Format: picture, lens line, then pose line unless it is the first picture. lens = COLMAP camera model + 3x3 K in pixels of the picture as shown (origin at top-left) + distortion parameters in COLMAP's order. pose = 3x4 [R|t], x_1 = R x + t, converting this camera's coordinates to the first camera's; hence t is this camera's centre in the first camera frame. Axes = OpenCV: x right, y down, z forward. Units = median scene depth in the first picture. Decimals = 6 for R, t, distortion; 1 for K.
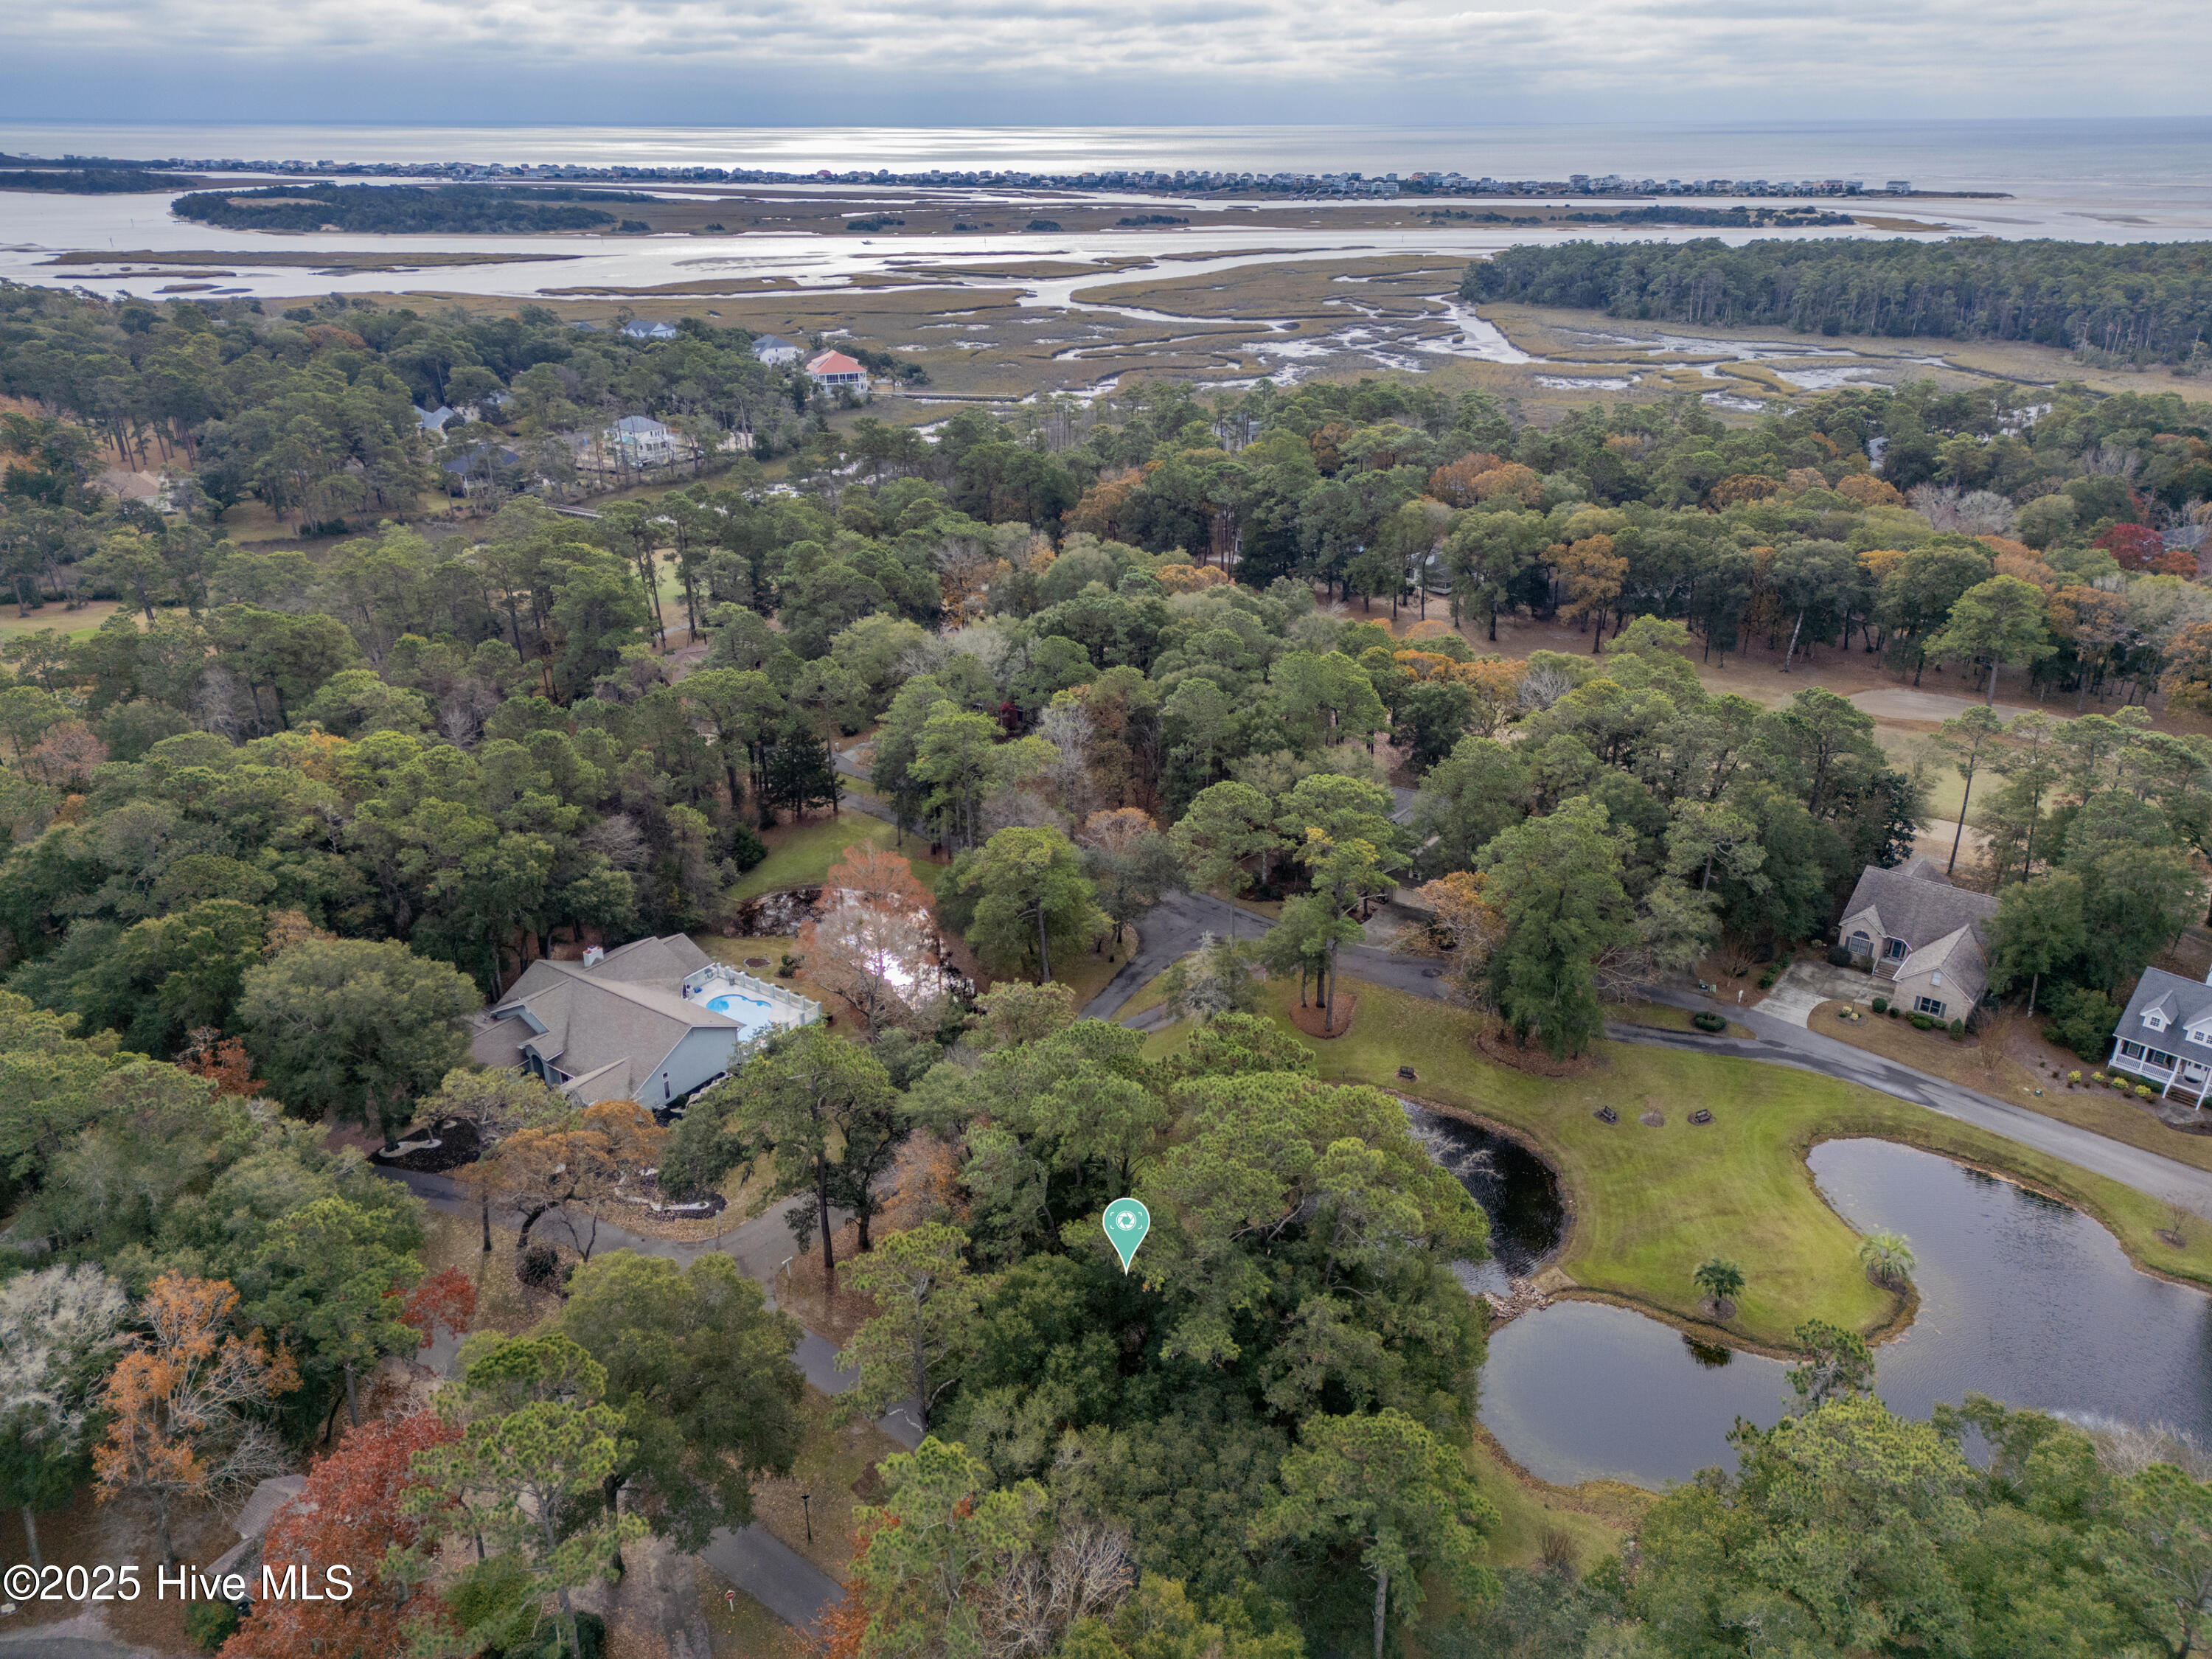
lens RADIAL K [[1588.6, 0, 1108.6], [0, 1588.6, 832.2], [0, 0, 1]] dist [0.070399, -0.059761]
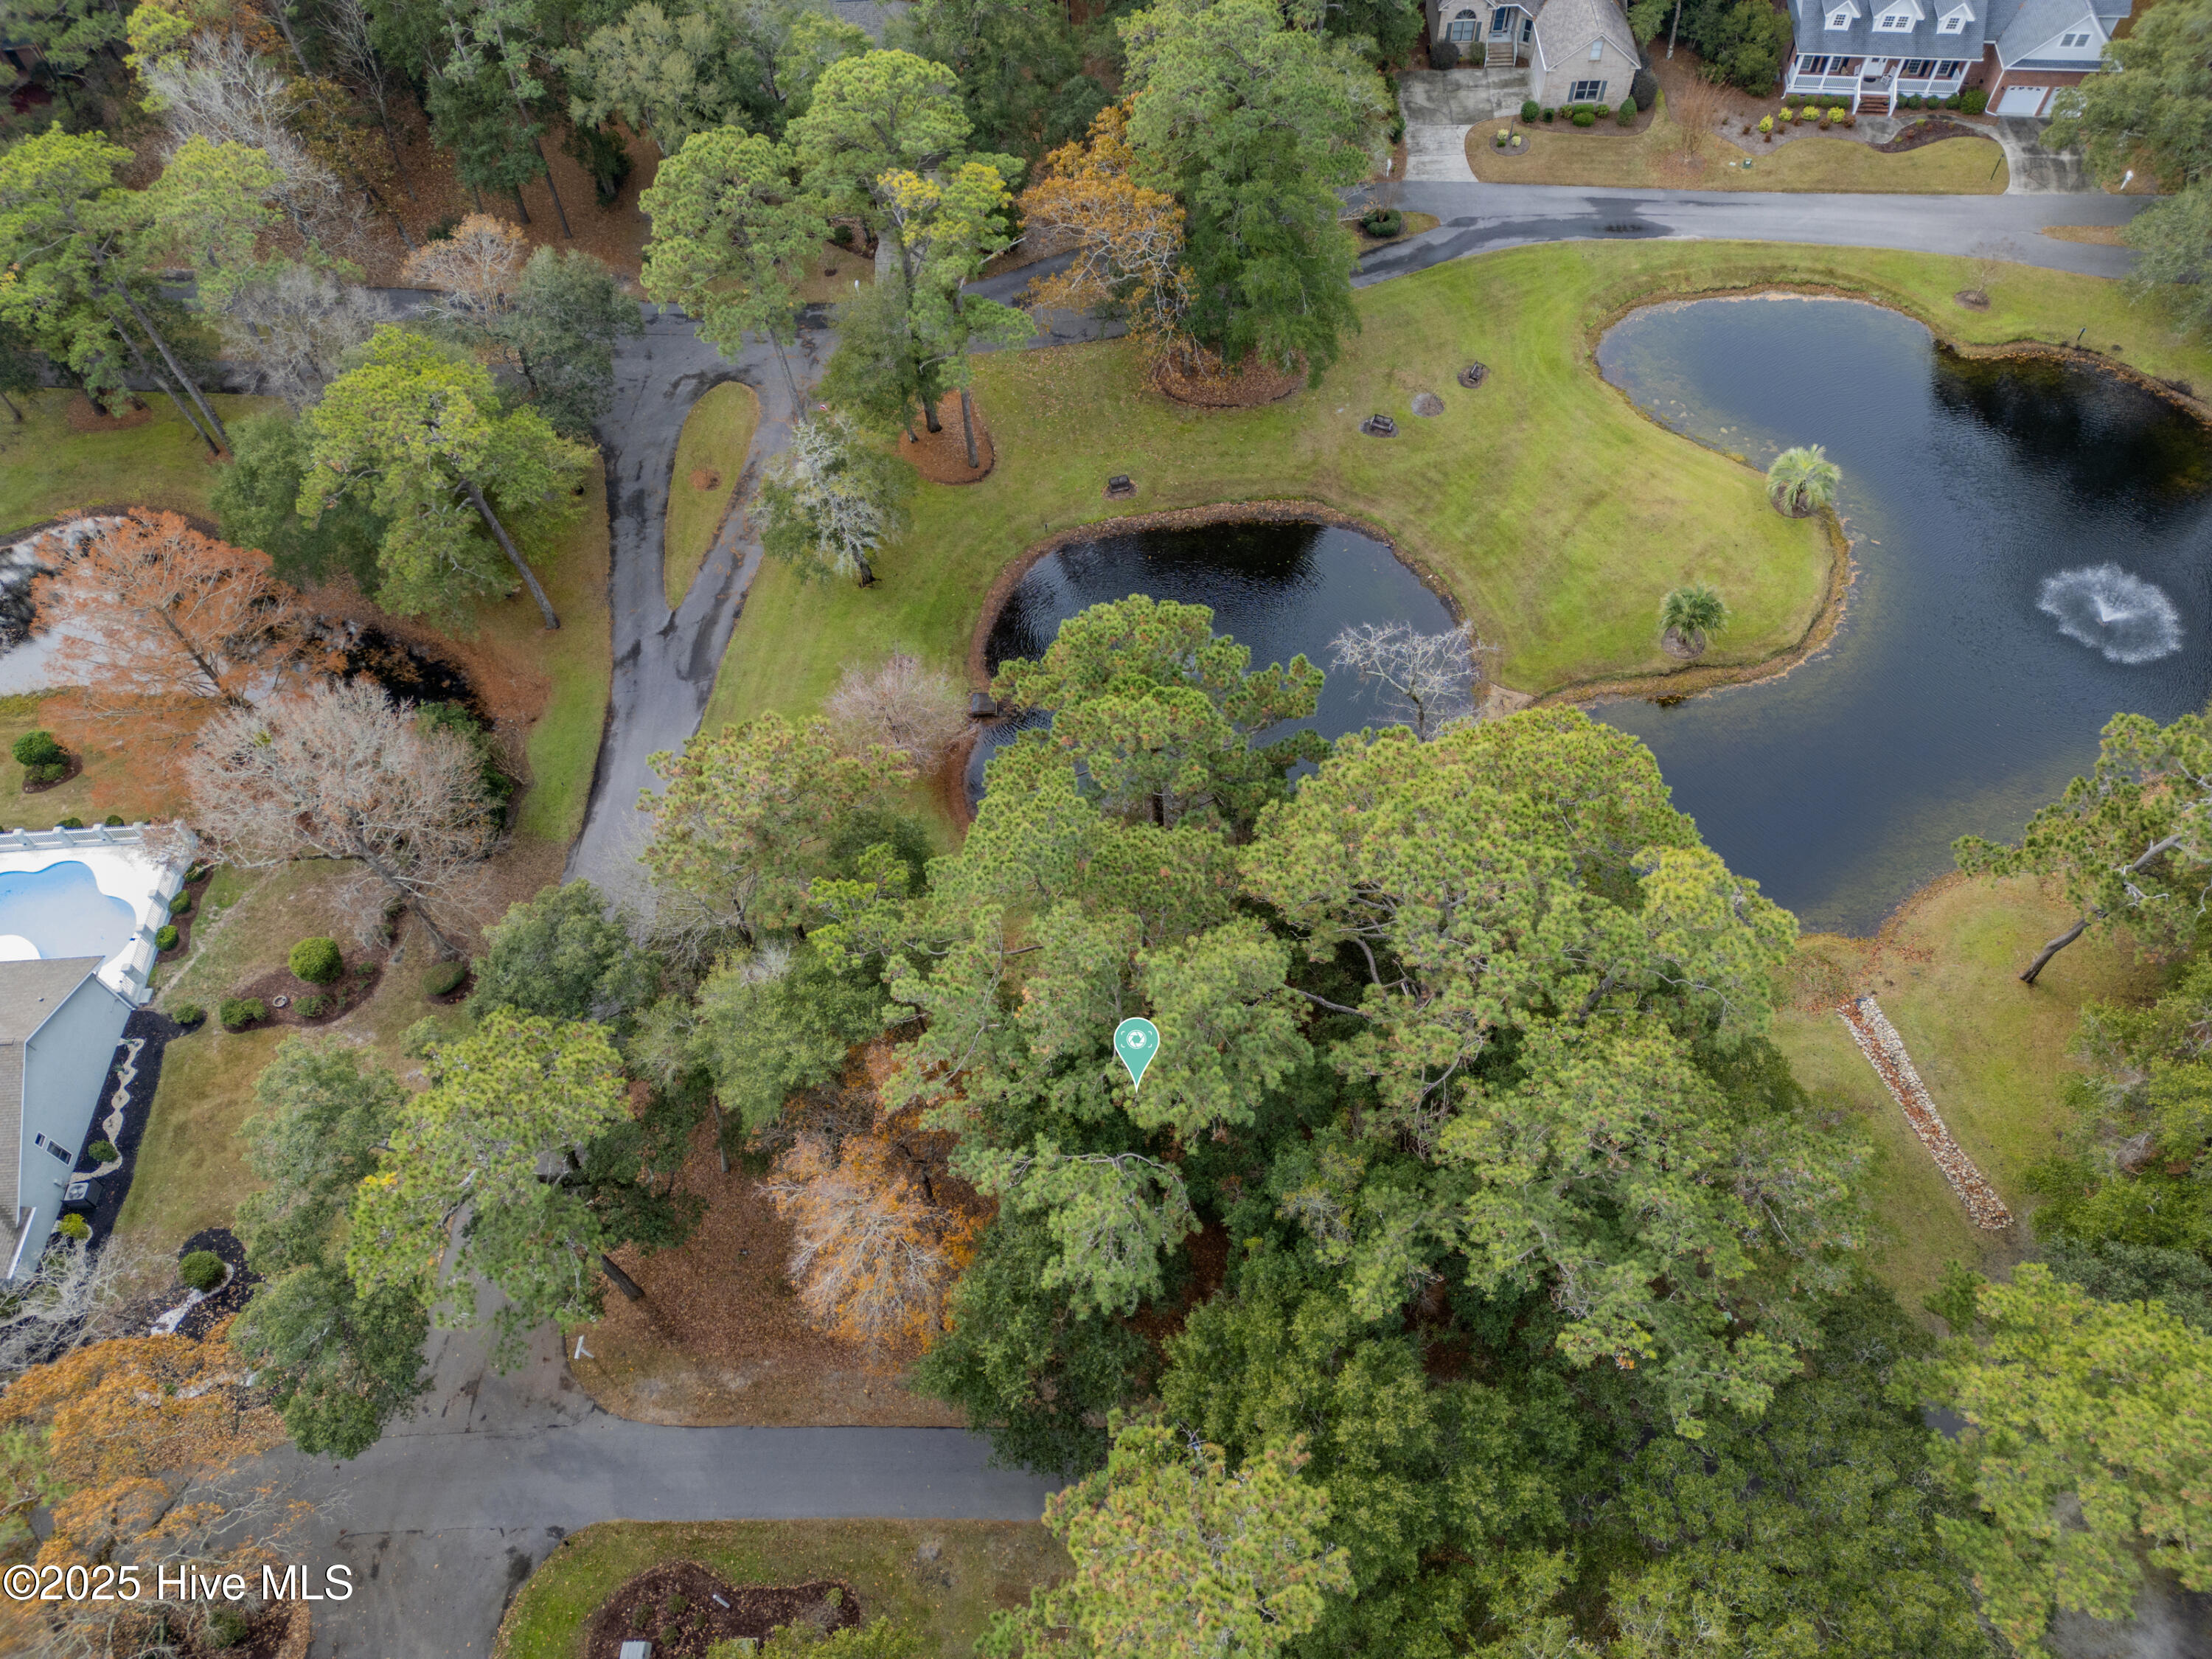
lens RADIAL K [[1542.9, 0, 1106.0], [0, 1542.9, 829.5], [0, 0, 1]] dist [0.078917, -0.074472]
pose [[0.790126, -0.519426, 0.325420, -0.071479], [0.274801, 0.774755, 0.569420, -0.073779], [-0.547892, -0.360487, 0.754893, 0.279178]]
